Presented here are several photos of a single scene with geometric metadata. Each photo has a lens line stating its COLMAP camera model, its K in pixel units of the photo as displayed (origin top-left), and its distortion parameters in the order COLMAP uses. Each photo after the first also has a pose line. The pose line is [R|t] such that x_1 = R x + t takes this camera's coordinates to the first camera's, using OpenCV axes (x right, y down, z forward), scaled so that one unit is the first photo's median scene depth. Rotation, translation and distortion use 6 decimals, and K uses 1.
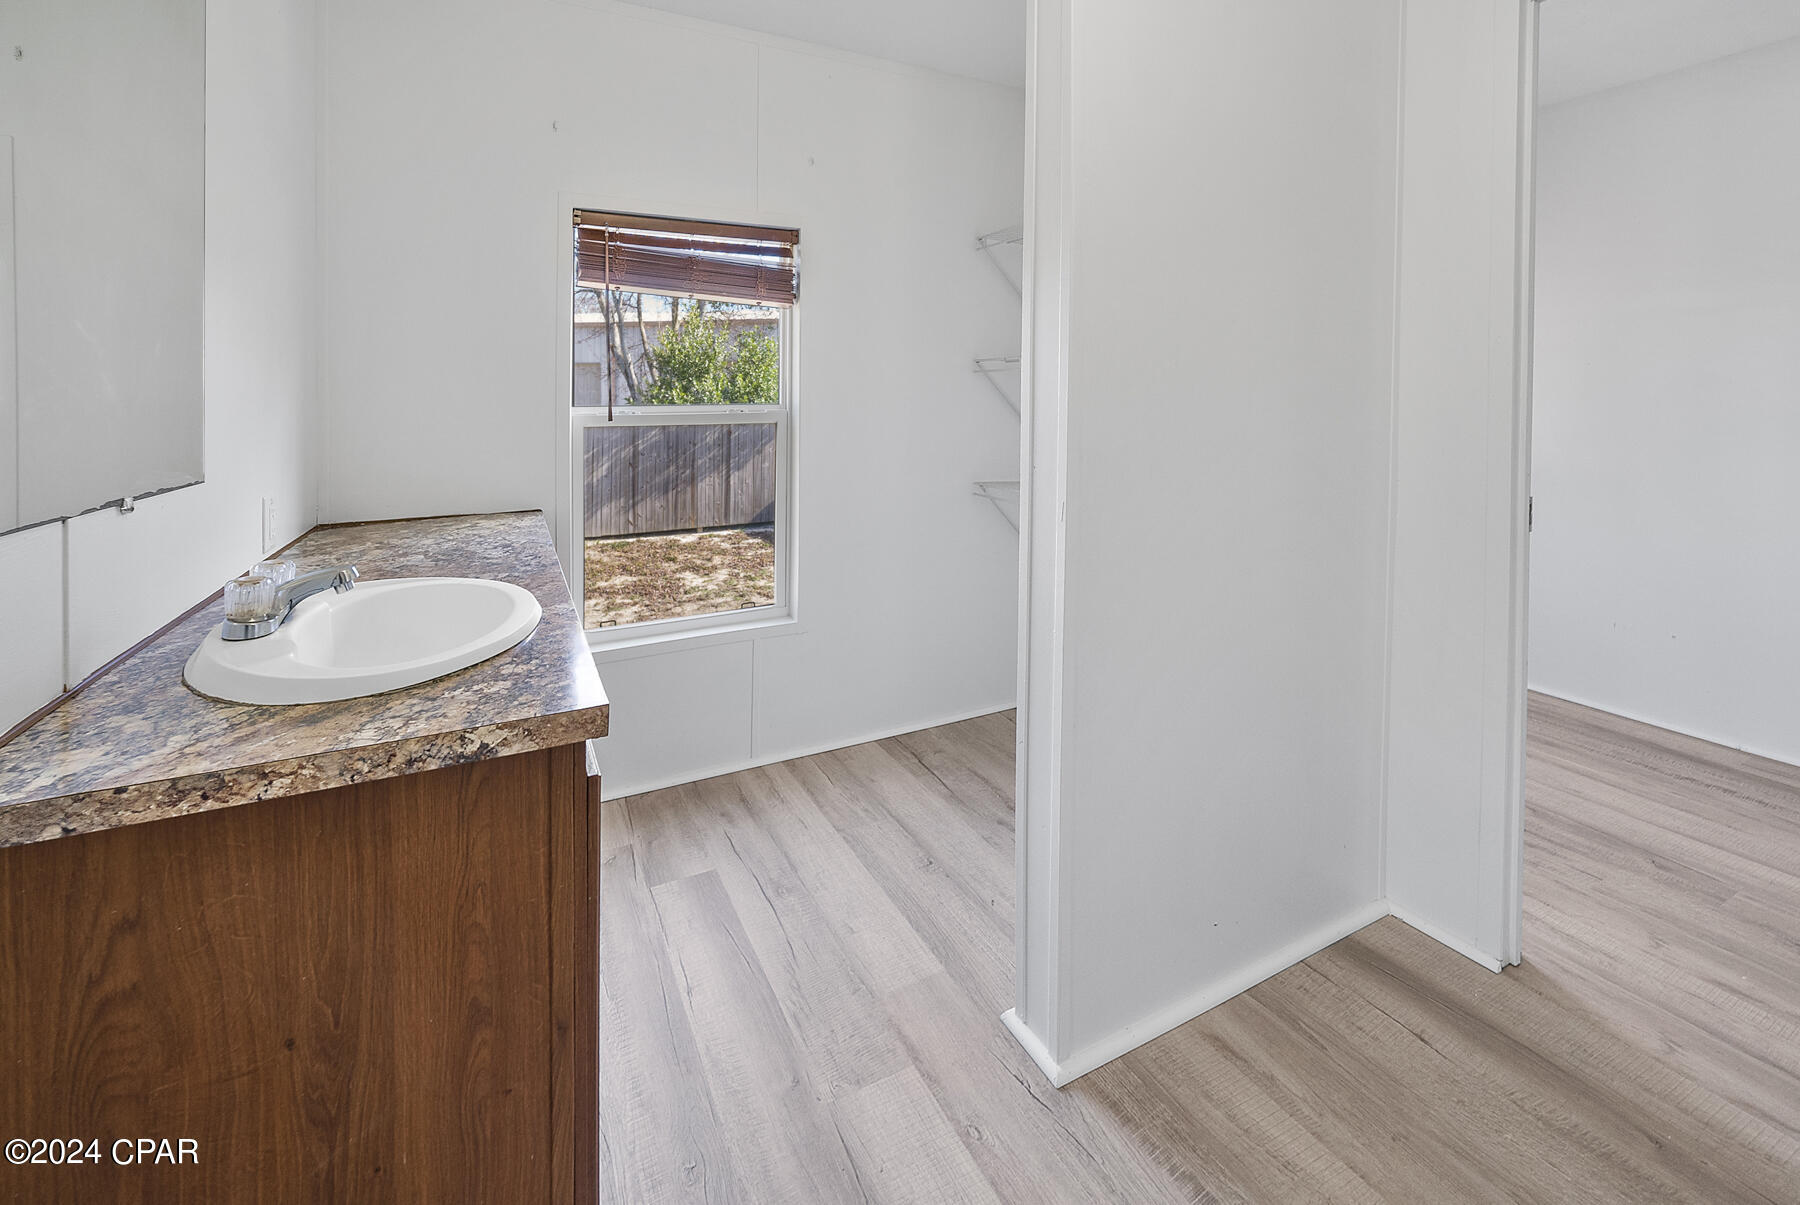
lens RADIAL K [[683.7, 0, 898.1], [0, 683.7, 404.2], [0, 0, 1]] dist [-0.003010, -0.000533]
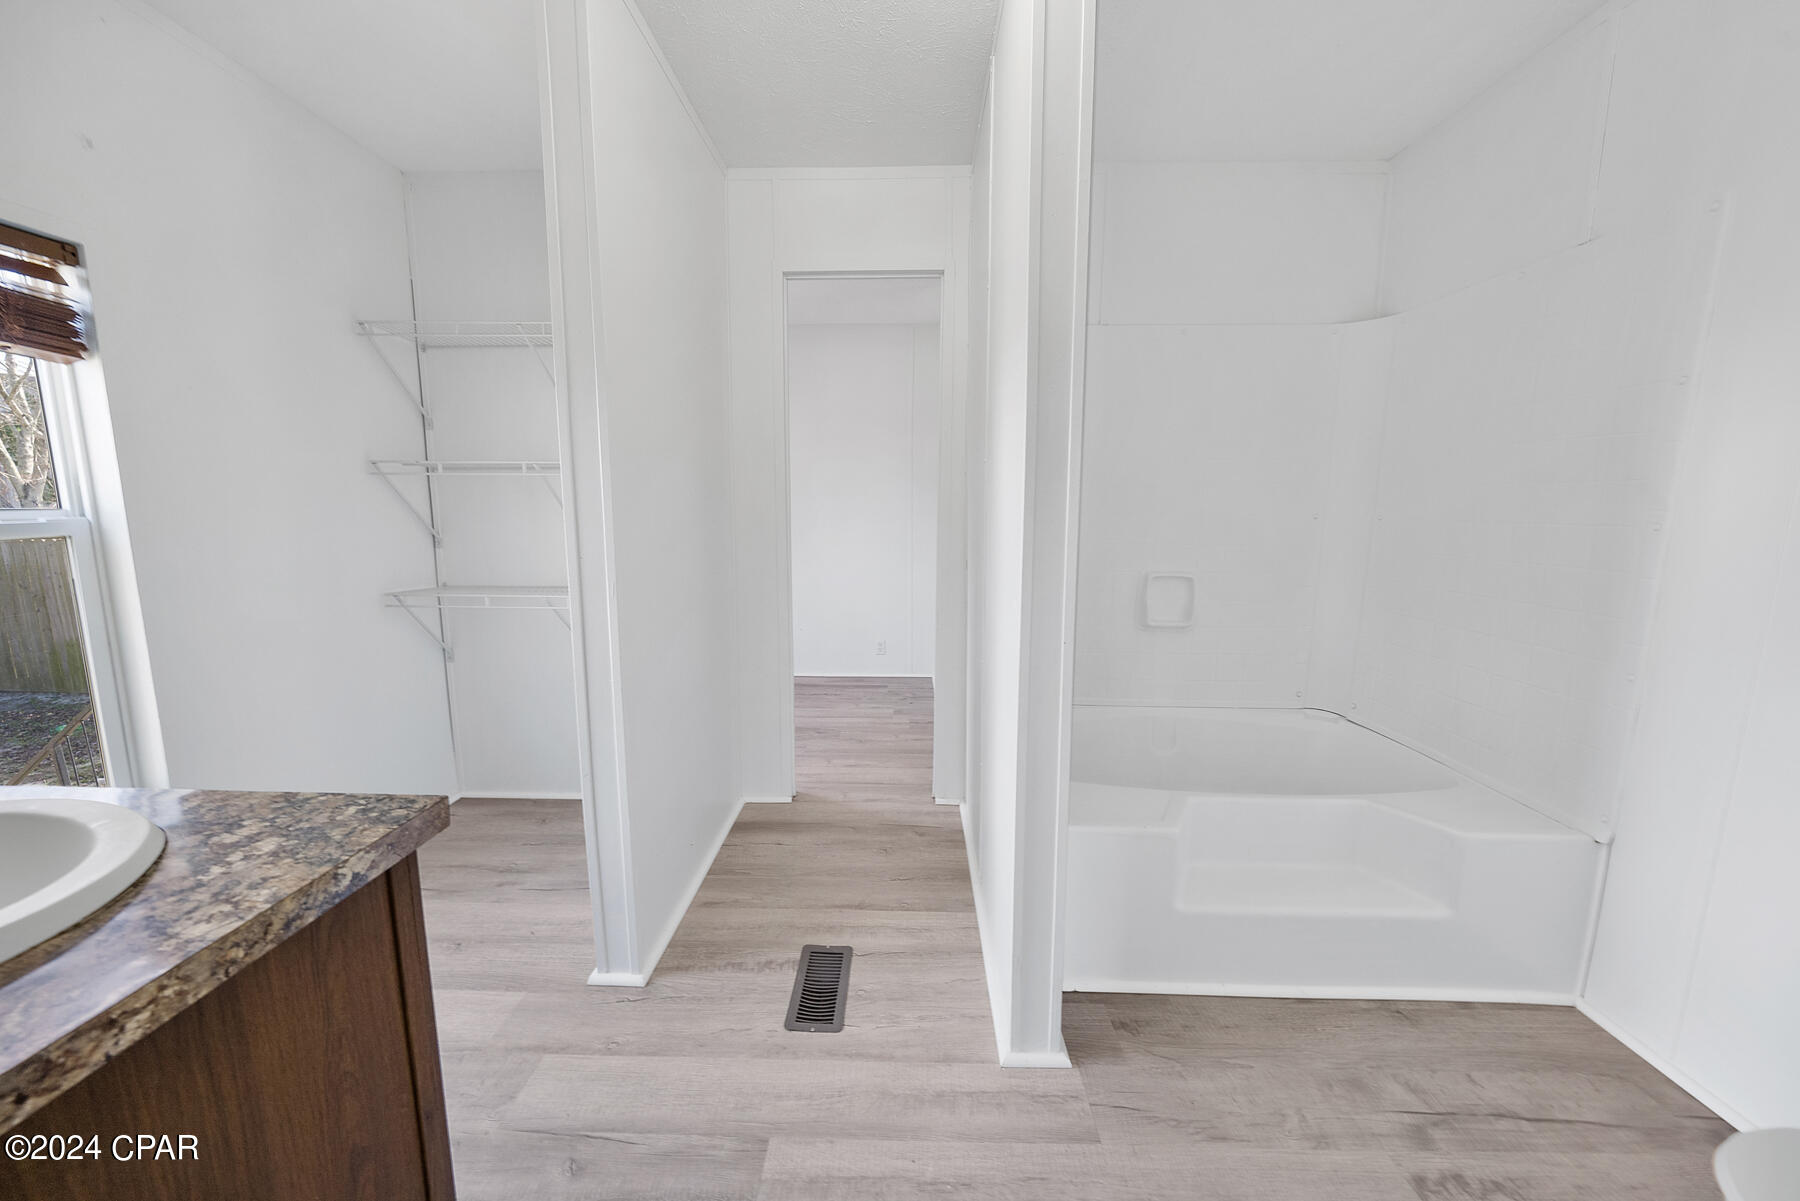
lens RADIAL K [[630.8, 0, 901.1], [0, 630.8, 597.2], [0, 0, 1]] dist [-0.005577, -0.000291]
pose [[0.412468, -0.125947, 0.902224, -0.939242], [0.004832, 0.990685, 0.136087, 0.018247], [-0.910959, -0.051772, 0.409234, 0.008705]]
